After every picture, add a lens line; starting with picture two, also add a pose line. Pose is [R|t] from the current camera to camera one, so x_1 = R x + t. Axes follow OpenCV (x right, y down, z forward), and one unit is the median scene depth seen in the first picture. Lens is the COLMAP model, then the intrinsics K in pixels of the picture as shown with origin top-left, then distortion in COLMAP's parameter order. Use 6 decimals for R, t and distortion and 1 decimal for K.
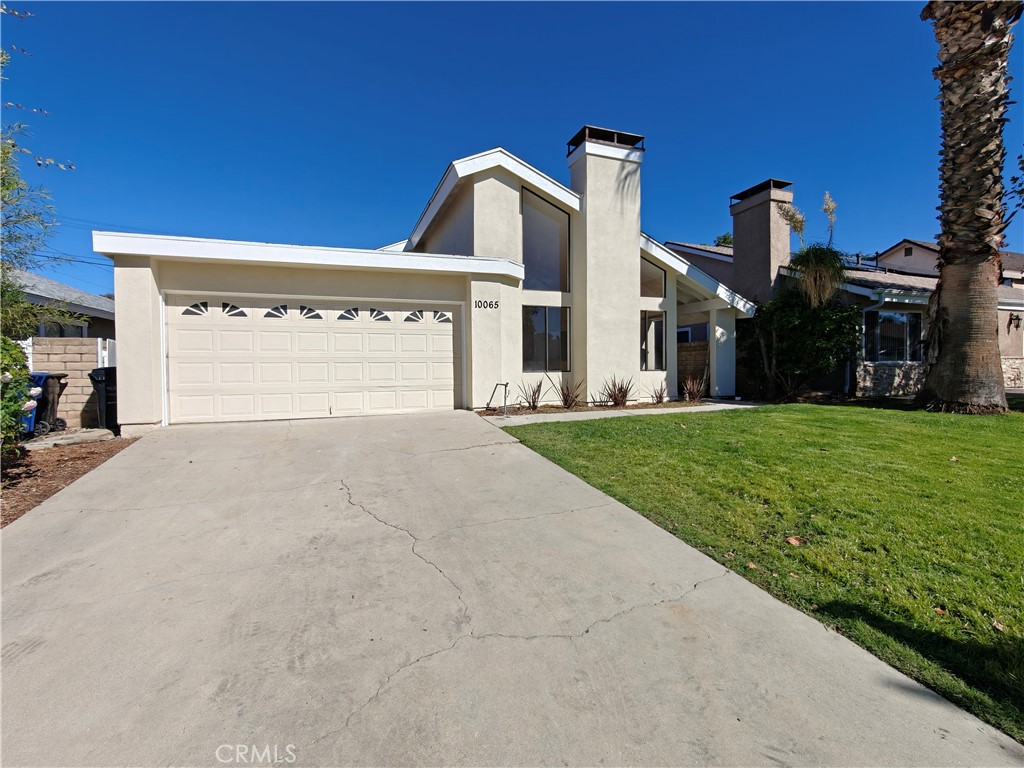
lens RADIAL K [[461.8, 0, 516.0], [0, 461.8, 380.9], [0, 0, 1]] dist [0.009909, -0.000212]
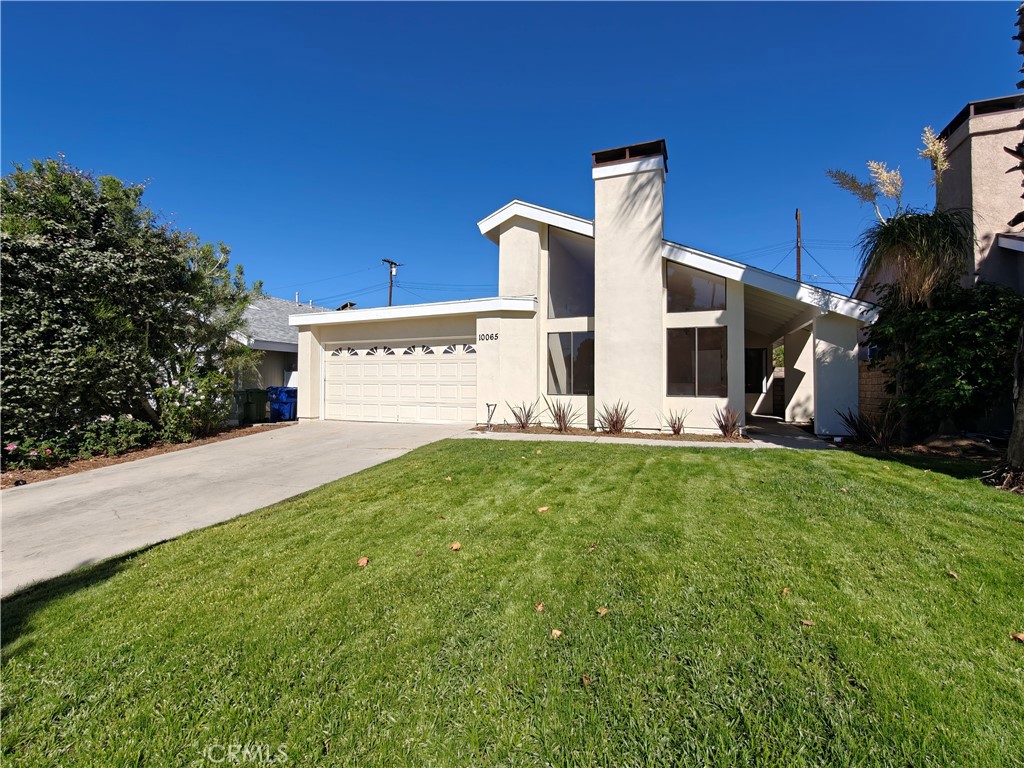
lens RADIAL K [[461.8, 0, 519.9], [0, 461.8, 385.9], [0, 0, 1]] dist [0.009909, -0.000212]
pose [[0.738198, 0.008735, -0.674527, 0.730857], [-0.035479, 0.999035, -0.025890, -0.010402], [0.673650, 0.043043, 0.737796, 0.170312]]
